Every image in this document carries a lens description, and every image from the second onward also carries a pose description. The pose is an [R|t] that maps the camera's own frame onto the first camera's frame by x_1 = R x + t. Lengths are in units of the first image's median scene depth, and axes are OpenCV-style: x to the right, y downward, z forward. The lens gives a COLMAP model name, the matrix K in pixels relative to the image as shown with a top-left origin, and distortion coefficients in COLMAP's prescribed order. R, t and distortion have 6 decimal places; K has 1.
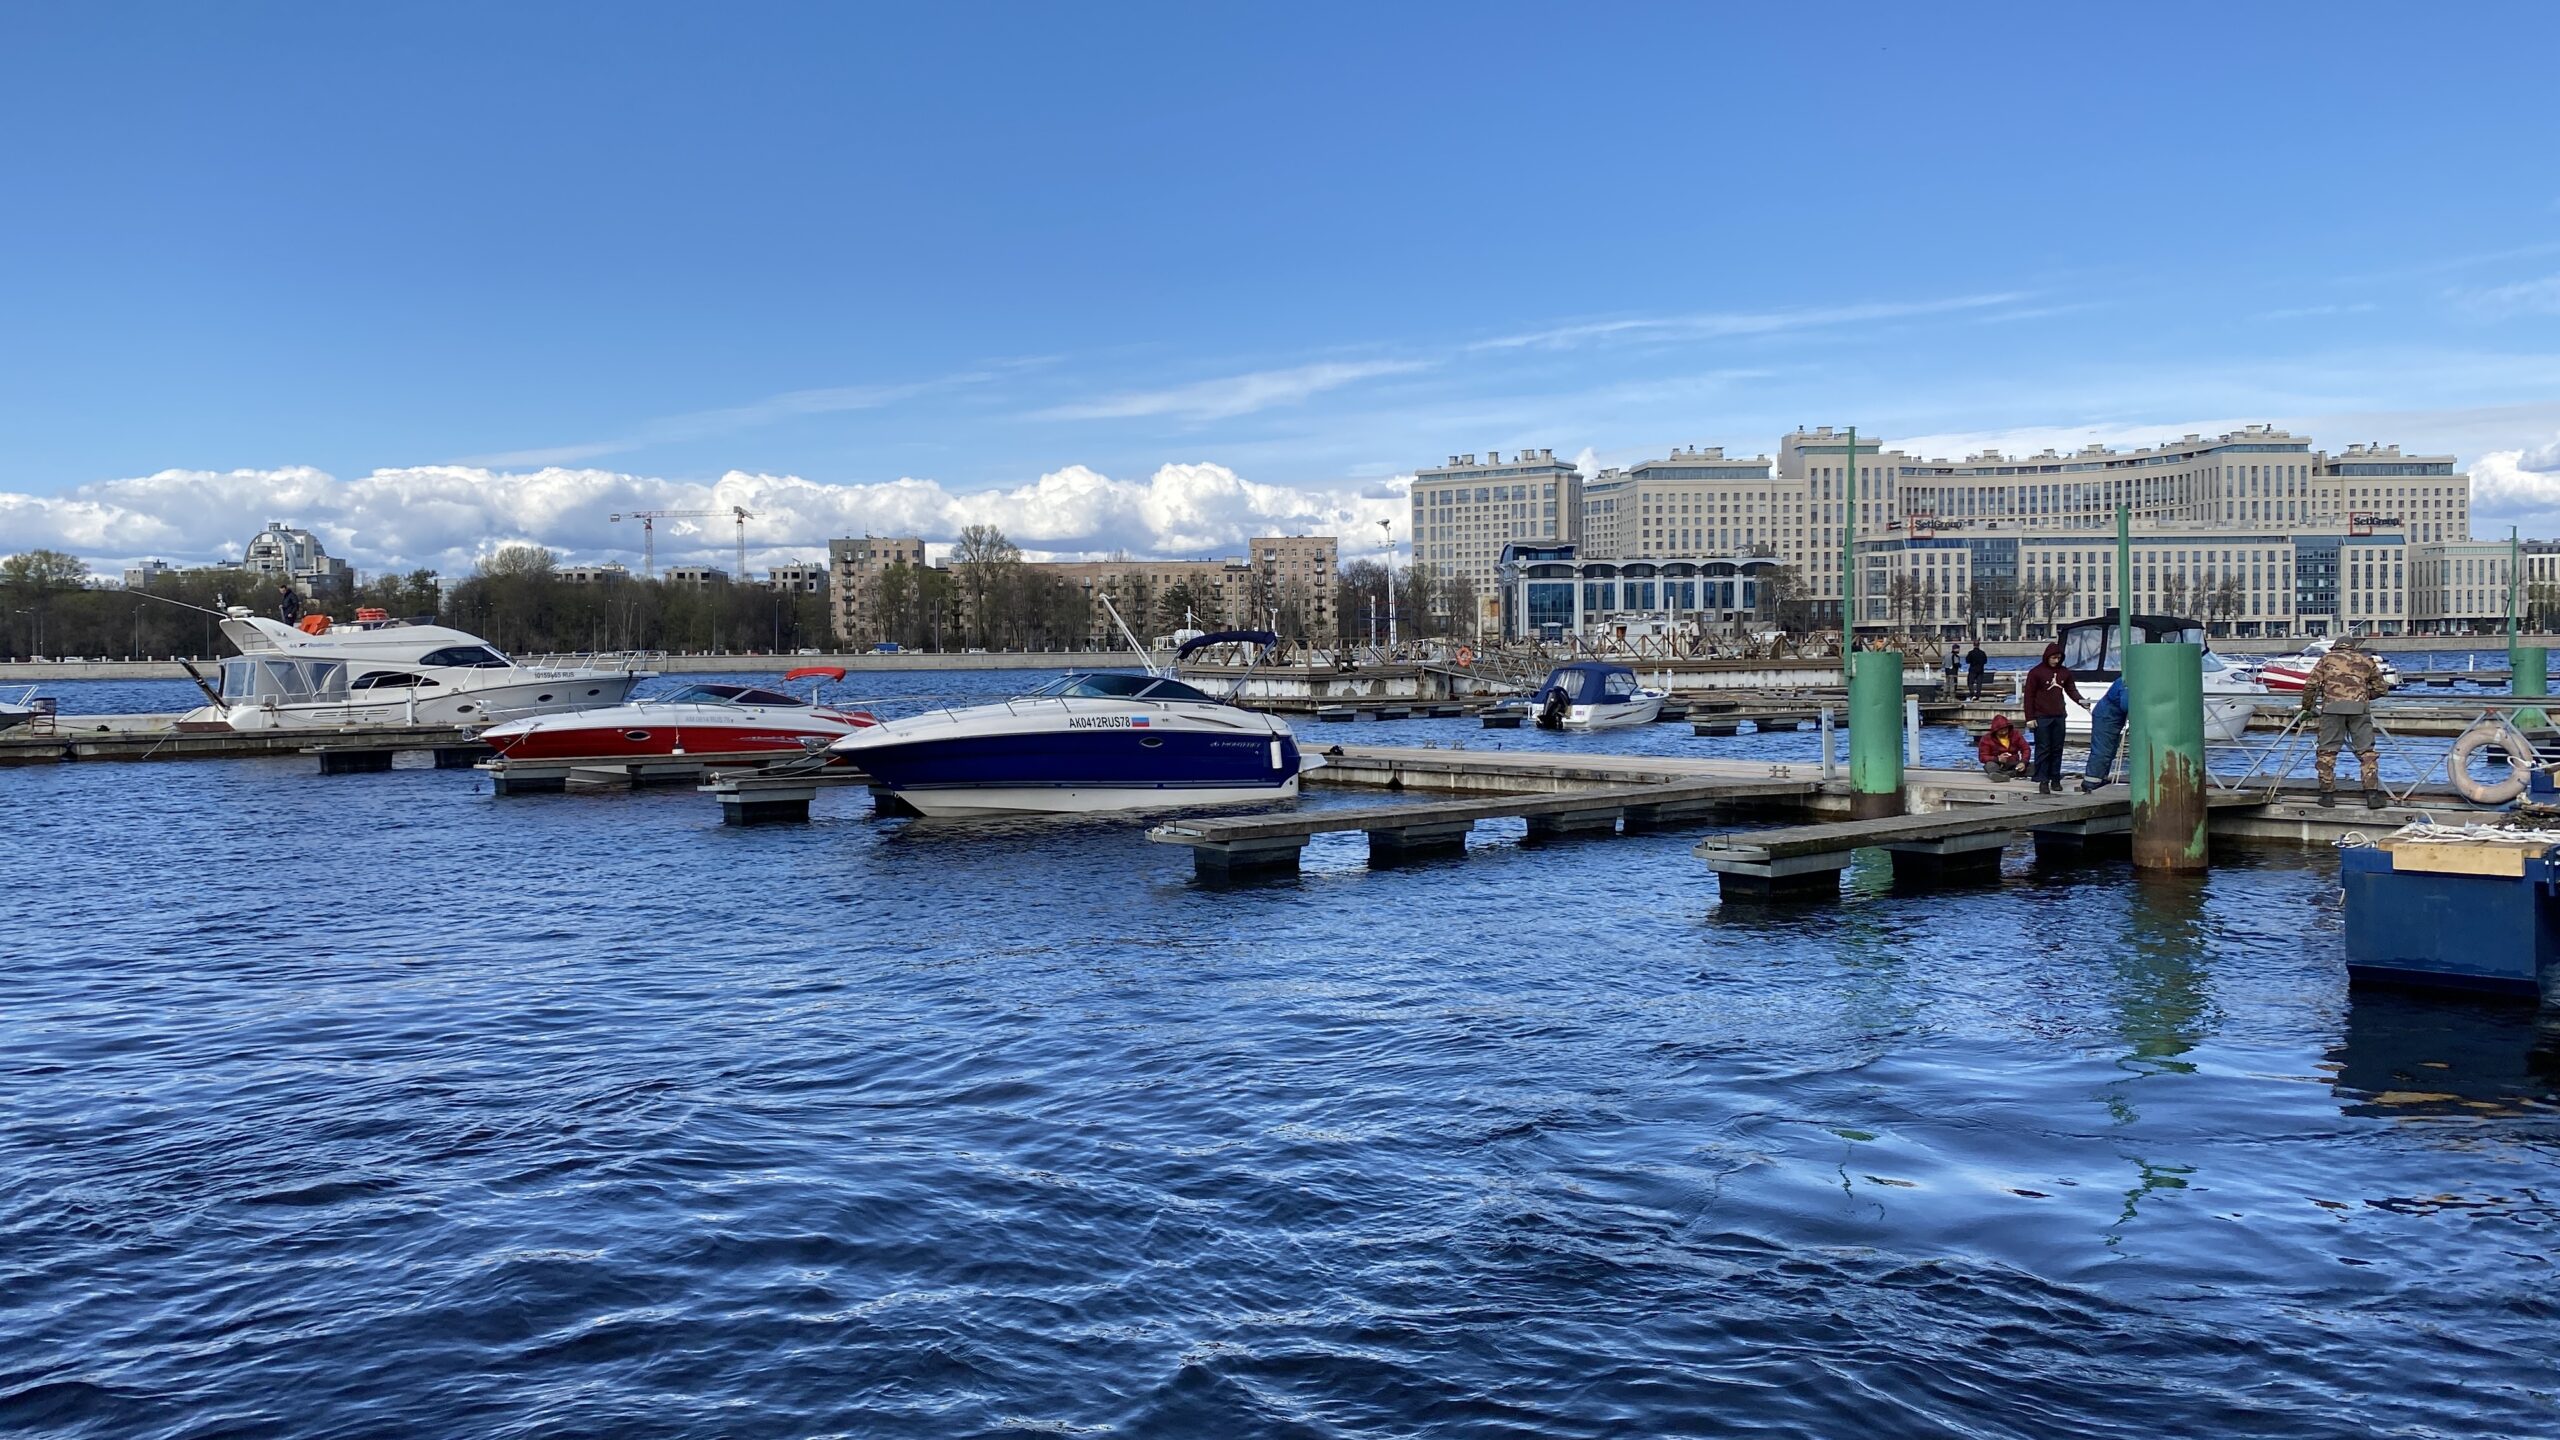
lens RADIAL K [[1956.8, 0, 1274.6], [0, 1956.8, 728.9], [0, 0, 1]] dist [0.014976, 0.001625]
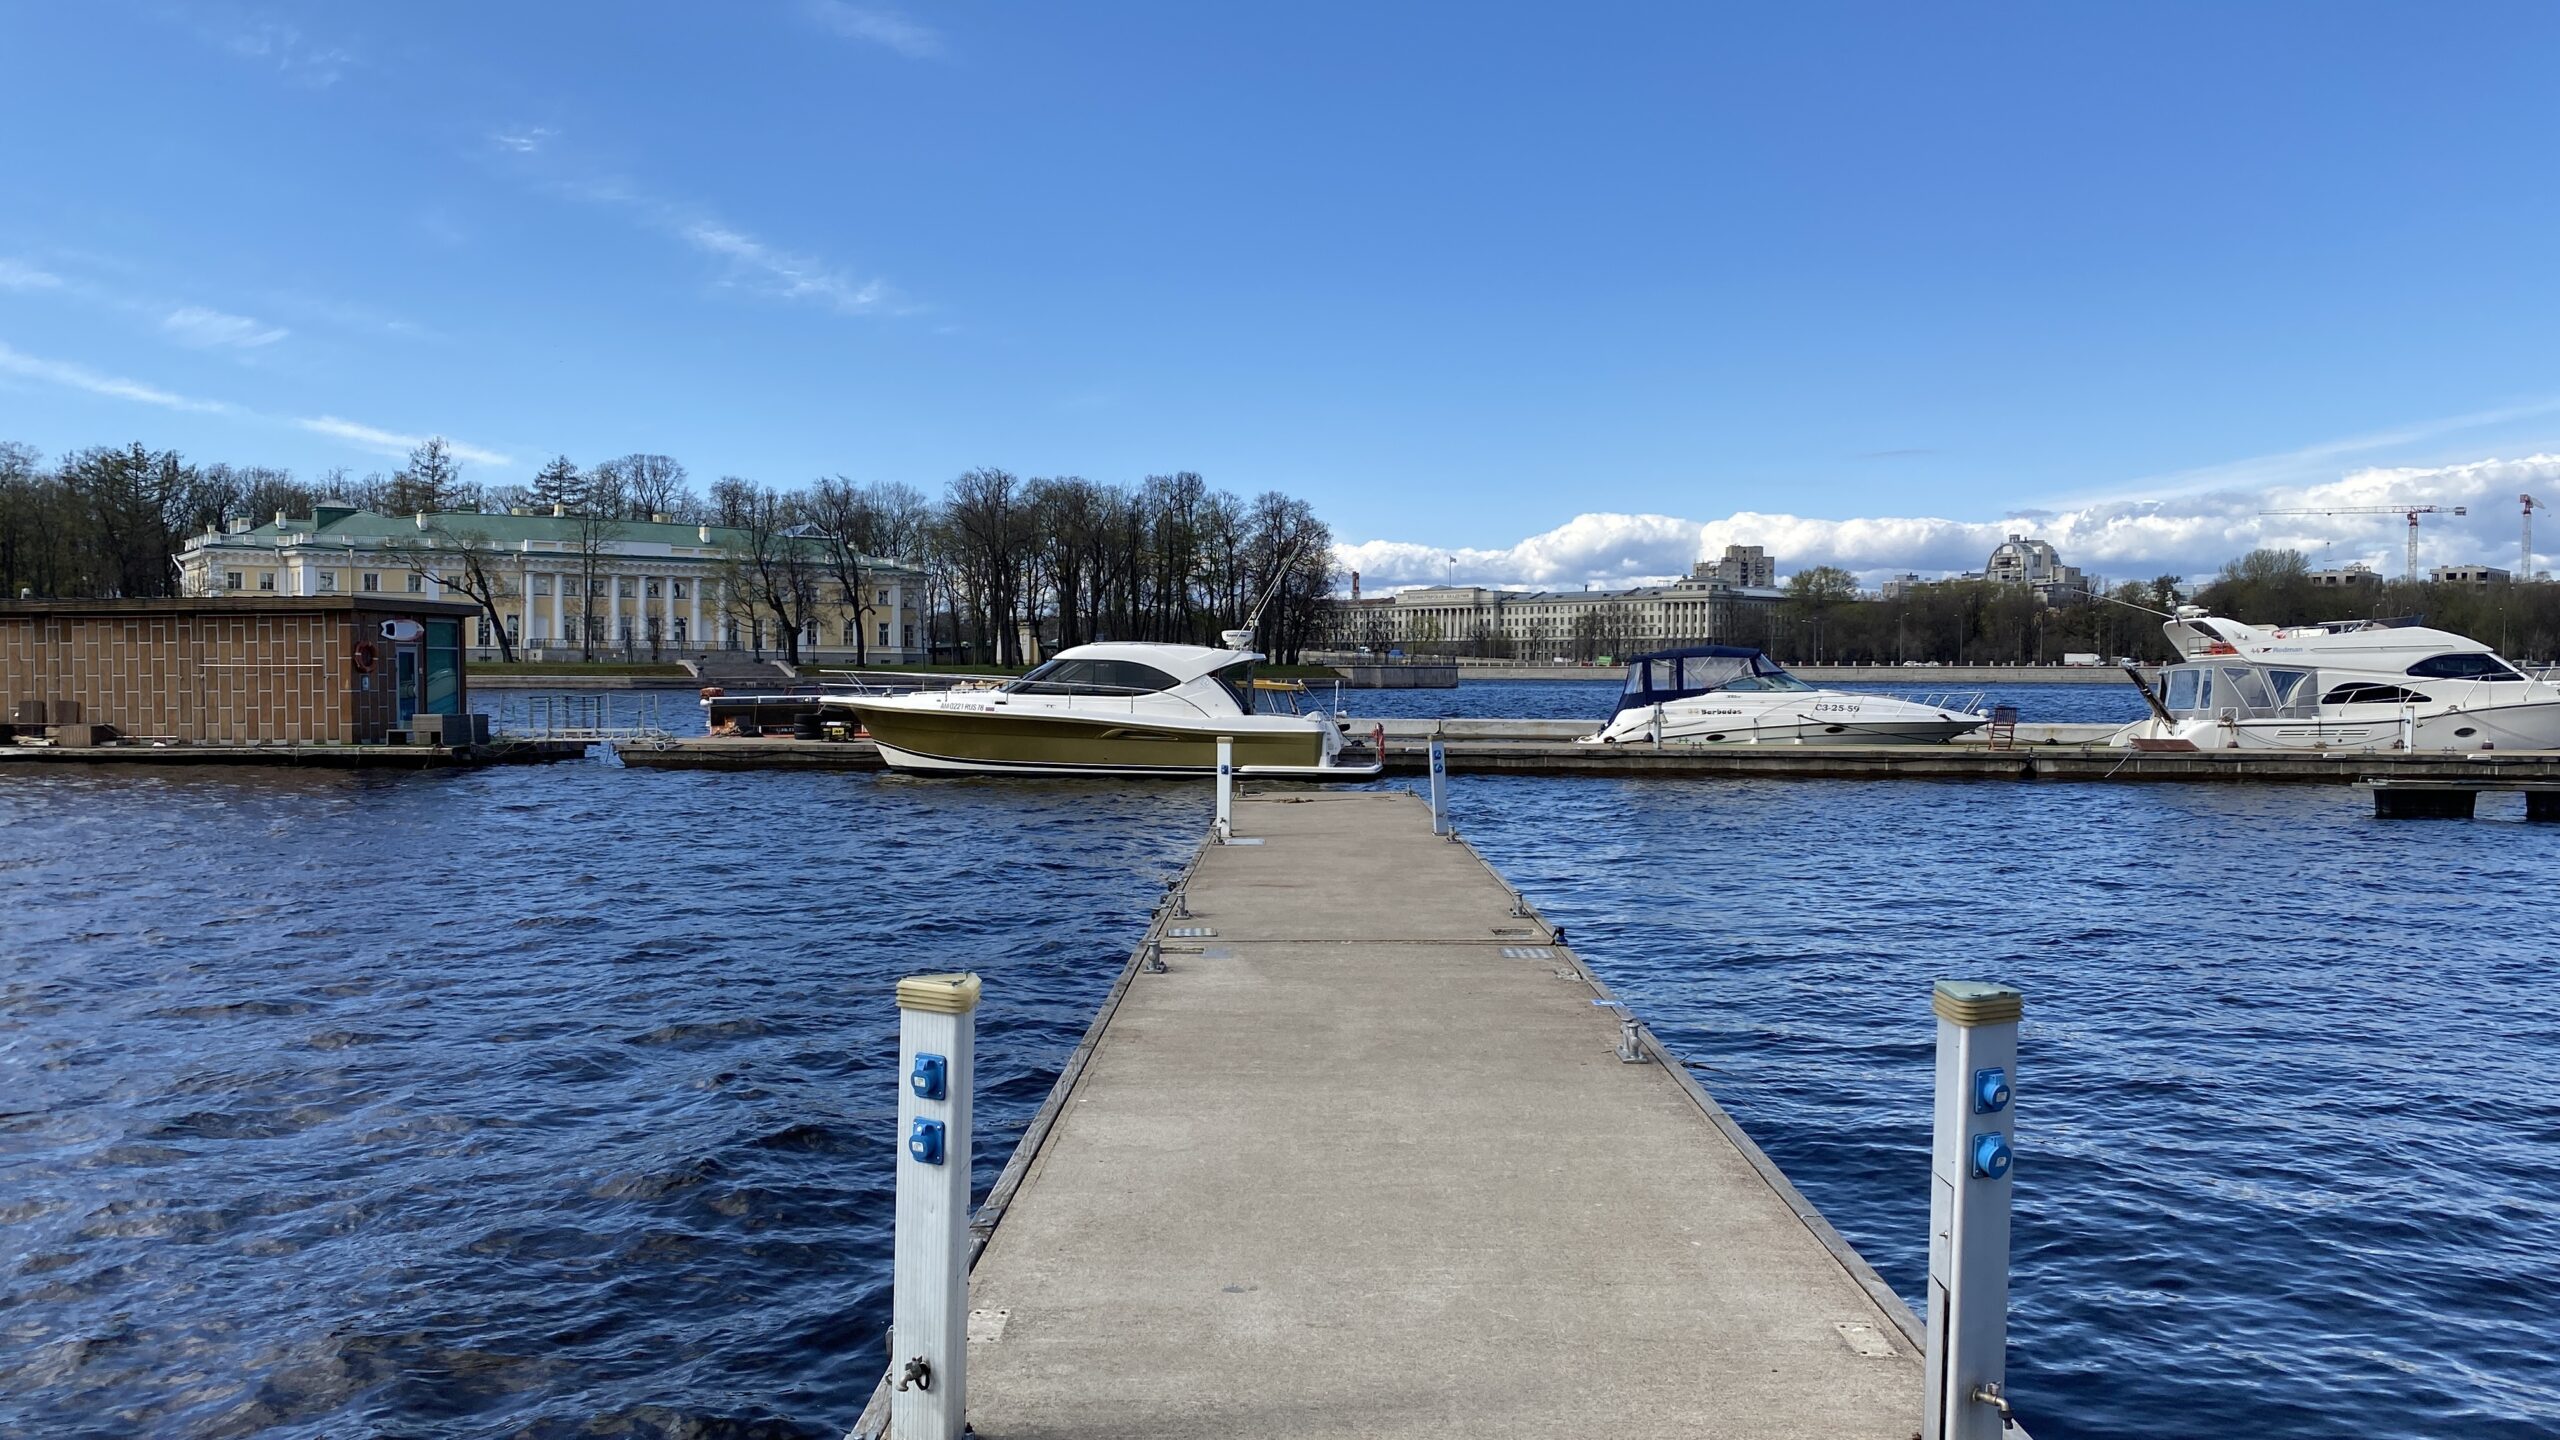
lens RADIAL K [[1956.8, 0, 1280.8], [0, 1956.8, 716.2], [0, 0, 1]] dist [0.014976, 0.001625]
pose [[0.682014, 0.031290, -0.730670, -0.168952], [-0.039018, 0.999218, 0.006371, -0.003516], [0.730298, 0.024165, 0.682701, 0.127389]]
